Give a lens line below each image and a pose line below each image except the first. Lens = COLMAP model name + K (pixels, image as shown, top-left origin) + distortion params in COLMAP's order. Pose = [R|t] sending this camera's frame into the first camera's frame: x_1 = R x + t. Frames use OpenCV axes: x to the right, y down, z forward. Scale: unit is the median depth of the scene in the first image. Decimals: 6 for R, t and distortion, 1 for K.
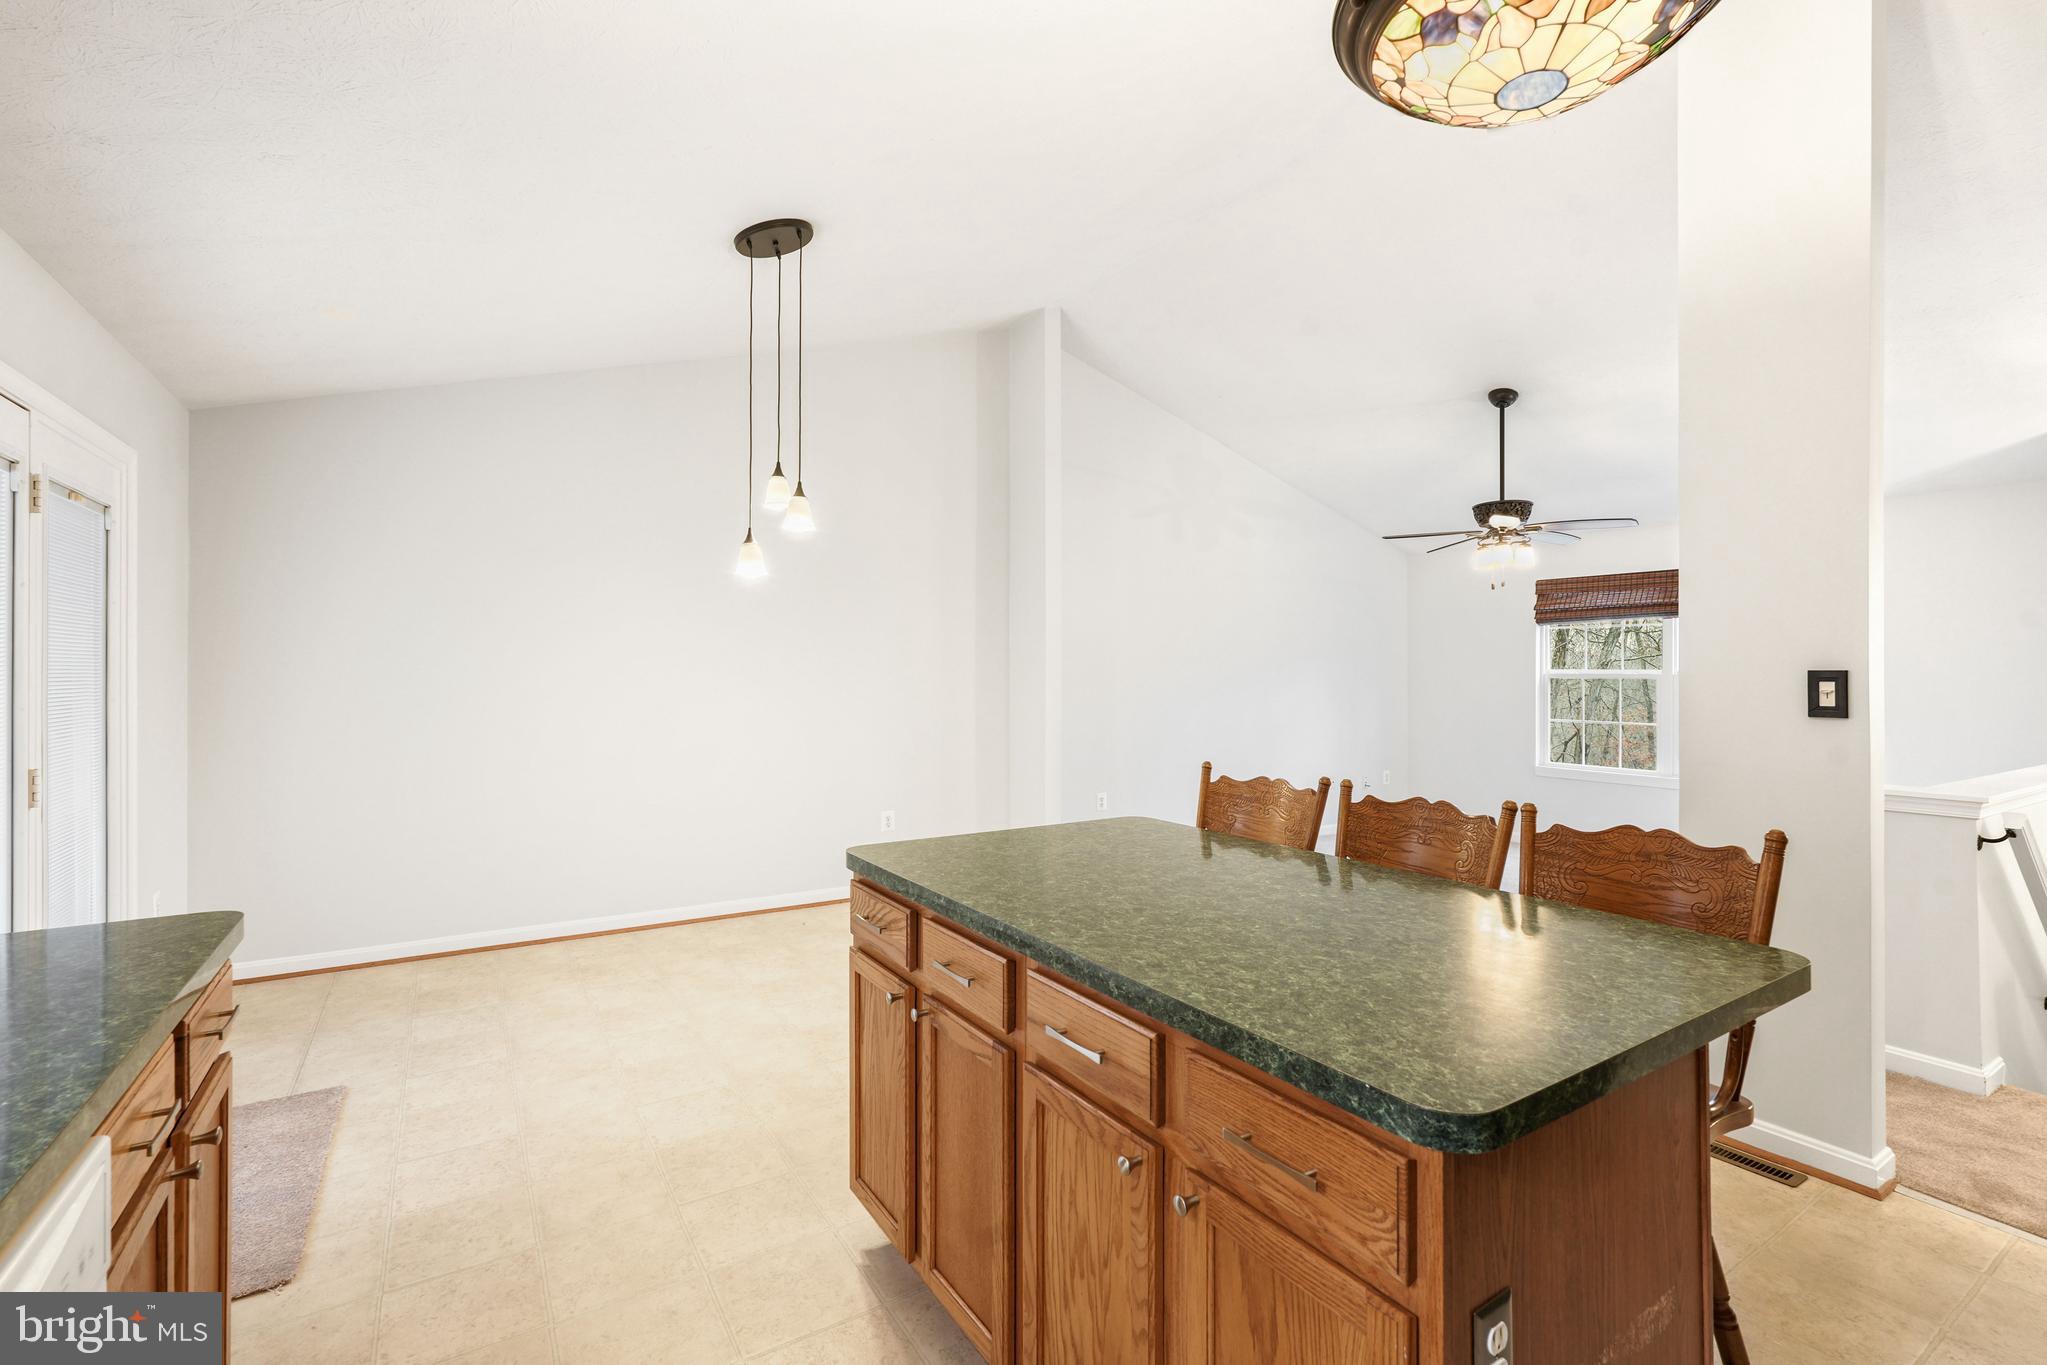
lens RADIAL K [[906.6, 0, 1023.2], [0, 906.6, 671.3], [0, 0, 1]] dist [-0.018073, 0.009740]
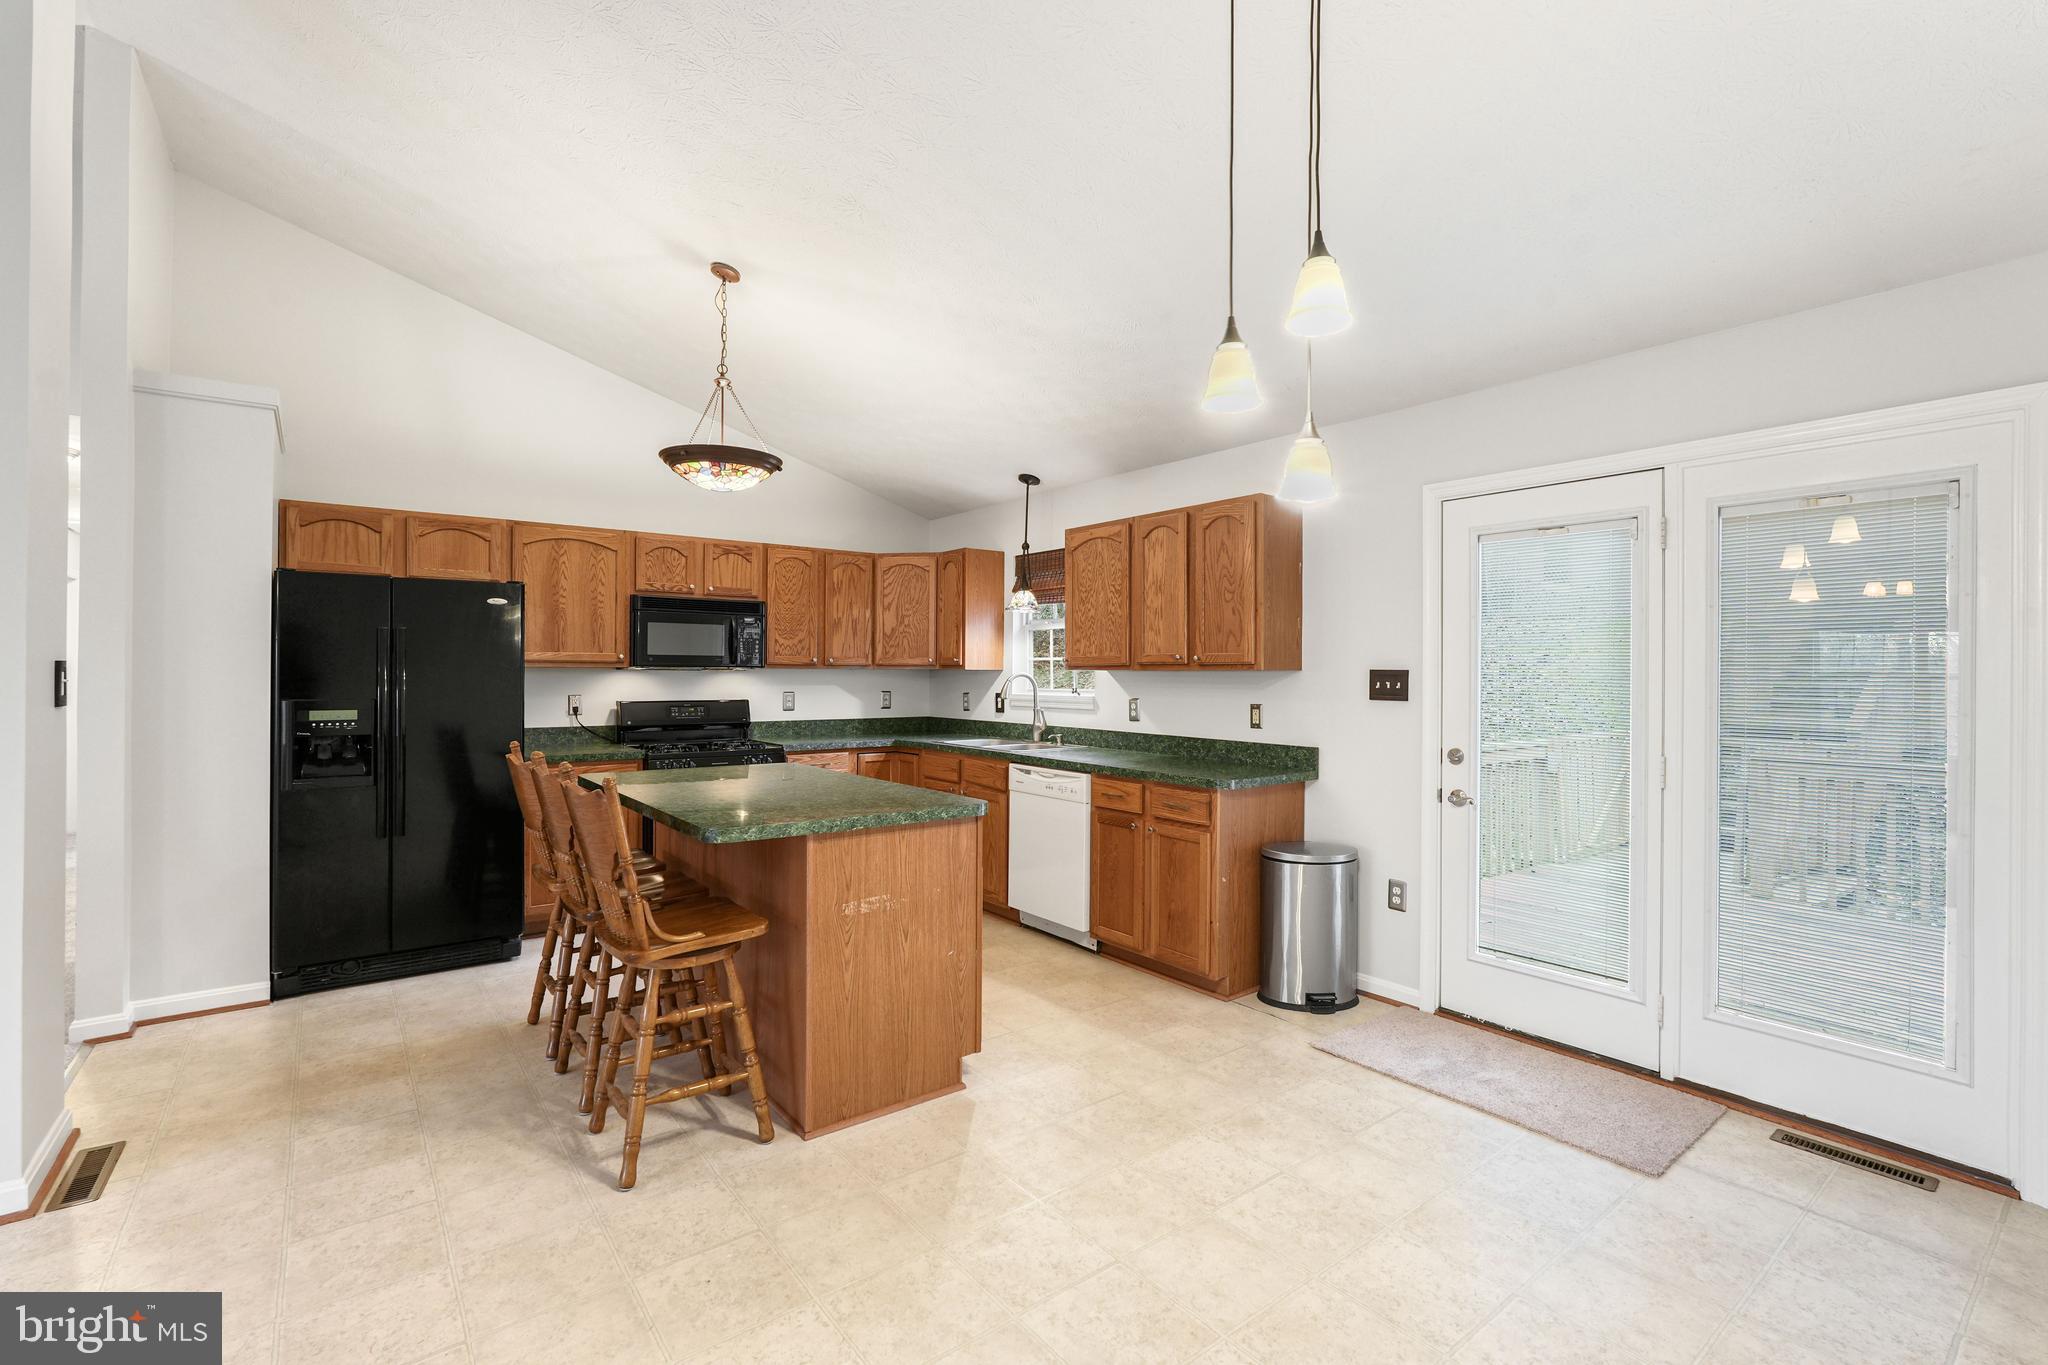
lens RADIAL K [[910.9, 0, 1024.9], [0, 910.9, 670.4], [0, 0, 1]] dist [-0.018544, 0.008491]
pose [[-0.996172, -0.010590, -0.086769, -0.102583], [-0.010653, 0.999943, 0.000257, -0.002354], [0.086762, 0.001180, -0.996228, 1.876657]]
